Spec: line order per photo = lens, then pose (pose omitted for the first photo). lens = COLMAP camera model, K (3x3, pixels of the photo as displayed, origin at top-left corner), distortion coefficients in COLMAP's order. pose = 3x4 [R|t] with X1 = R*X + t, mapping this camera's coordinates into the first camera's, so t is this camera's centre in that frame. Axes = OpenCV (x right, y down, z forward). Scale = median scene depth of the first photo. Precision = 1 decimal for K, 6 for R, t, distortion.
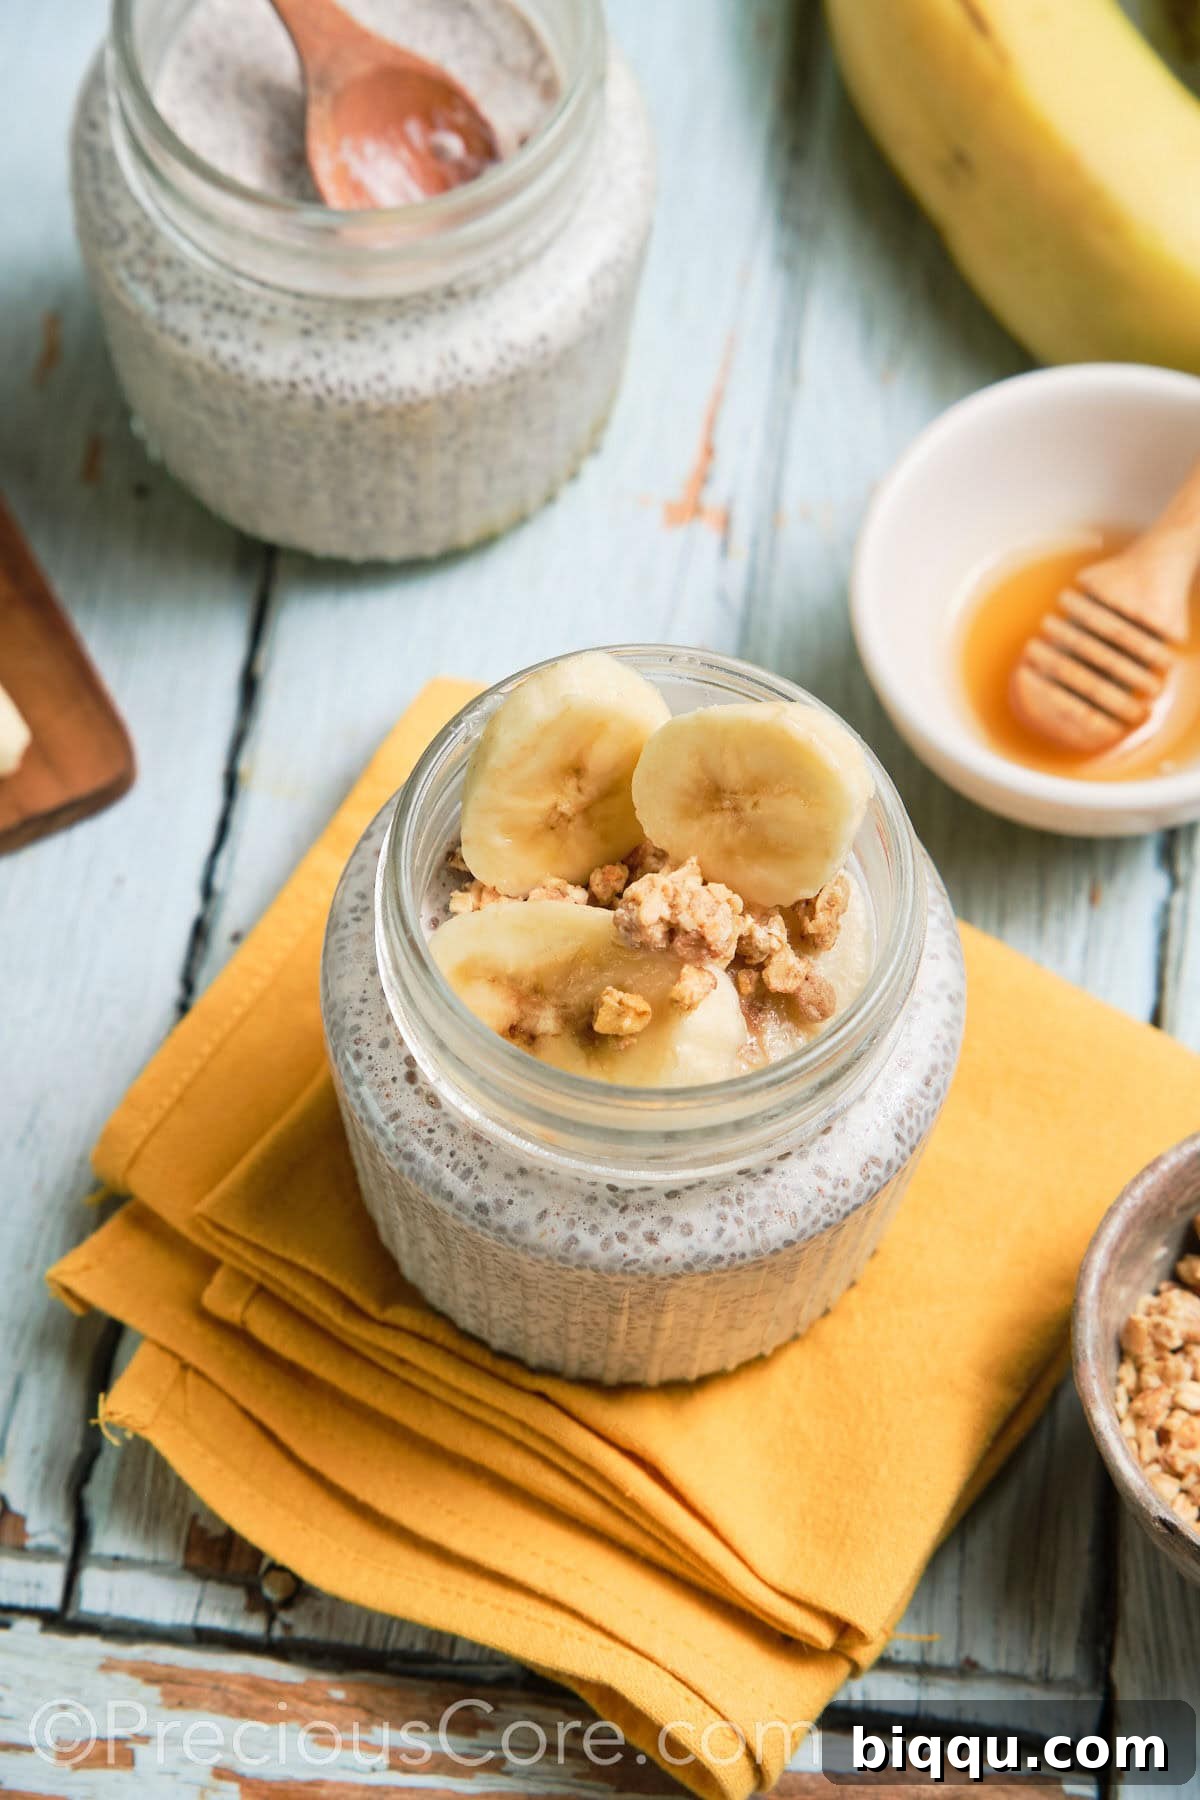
lens RADIAL K [[4726.9, 0, 606.8], [0, 4726.9, 897.6], [0, 0, 1]] dist [0.483787, 0.000000]
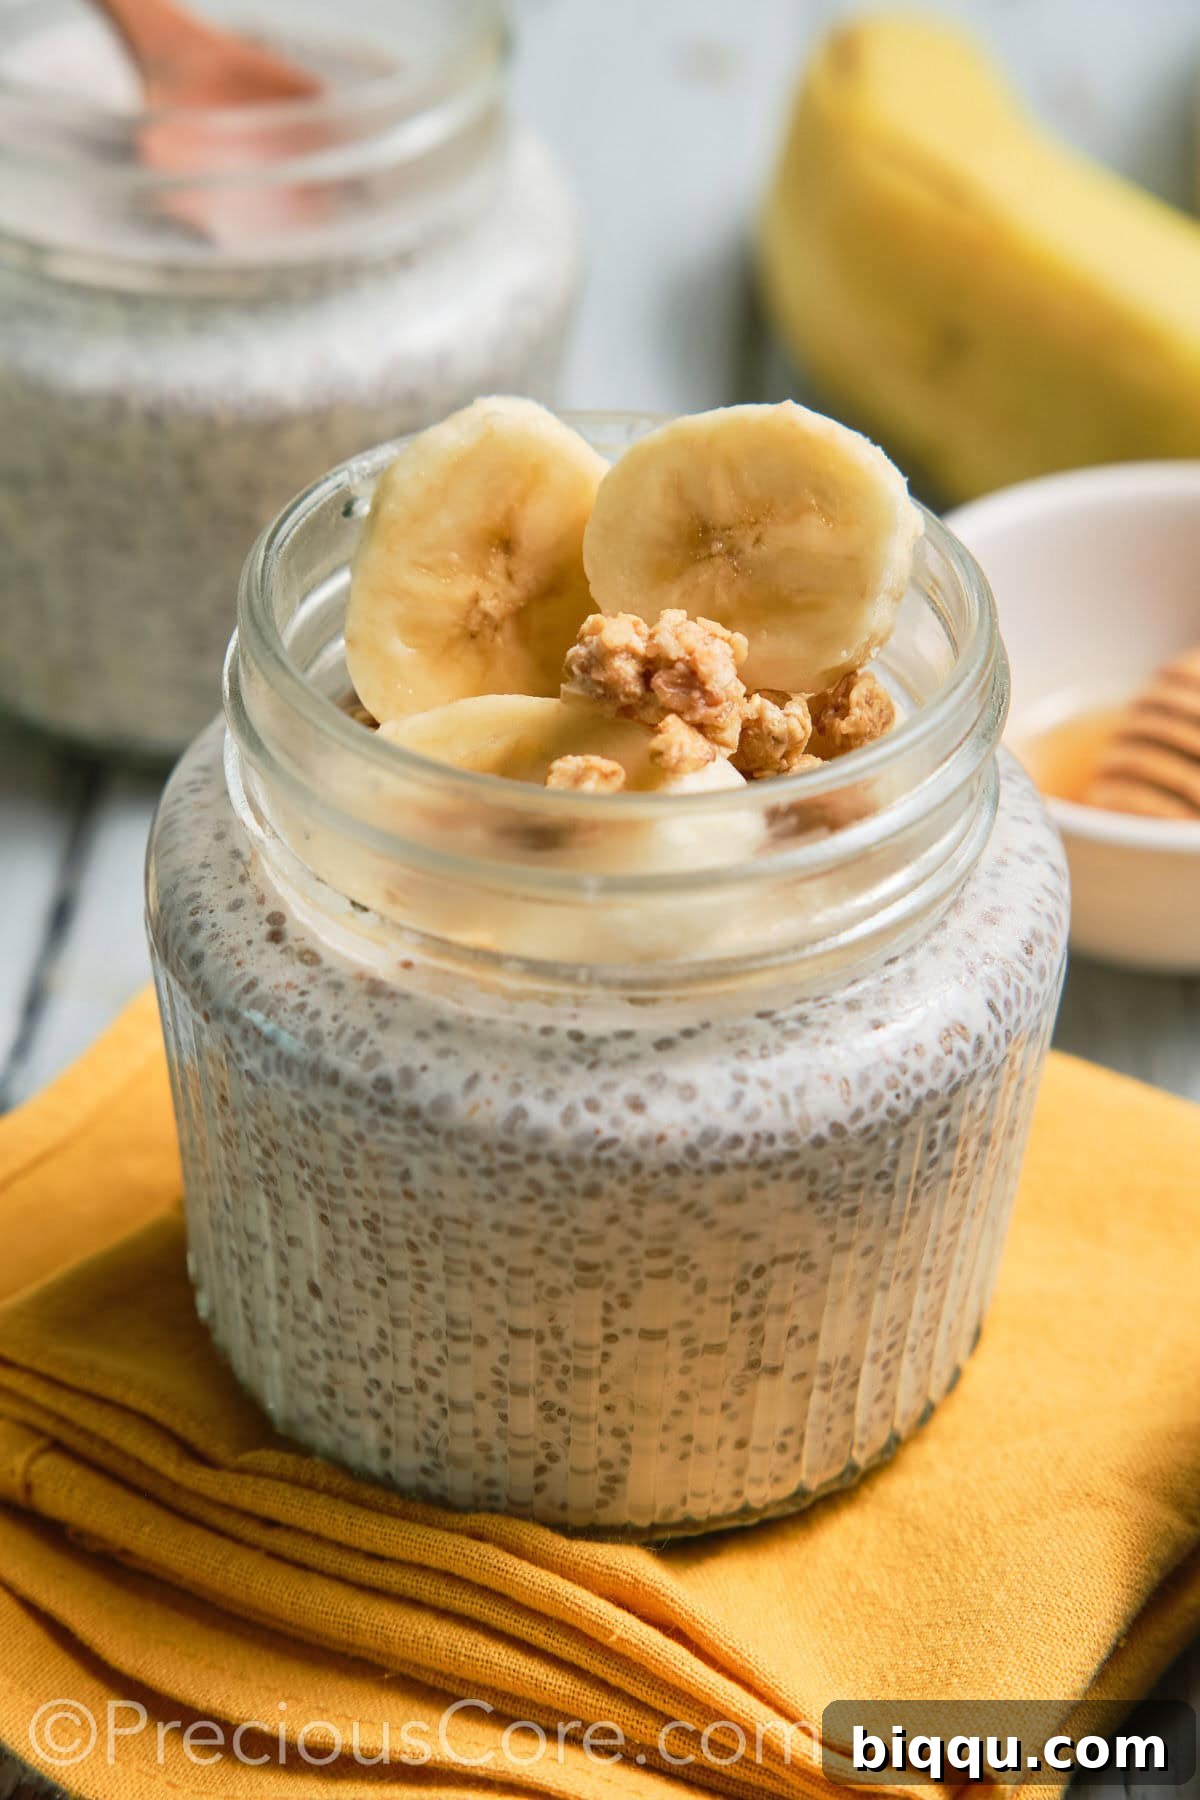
lens RADIAL K [[4726.9, 0, 596.9], [0, 4726.9, 906.9], [0, 0, 1]] dist [0.483787, 0.000000]
pose [[0.999274, -0.026750, 0.027125, -0.013350], [0.035850, 0.901174, -0.431973, 0.332019], [-0.012889, 0.432632, 0.901478, 0.379485]]
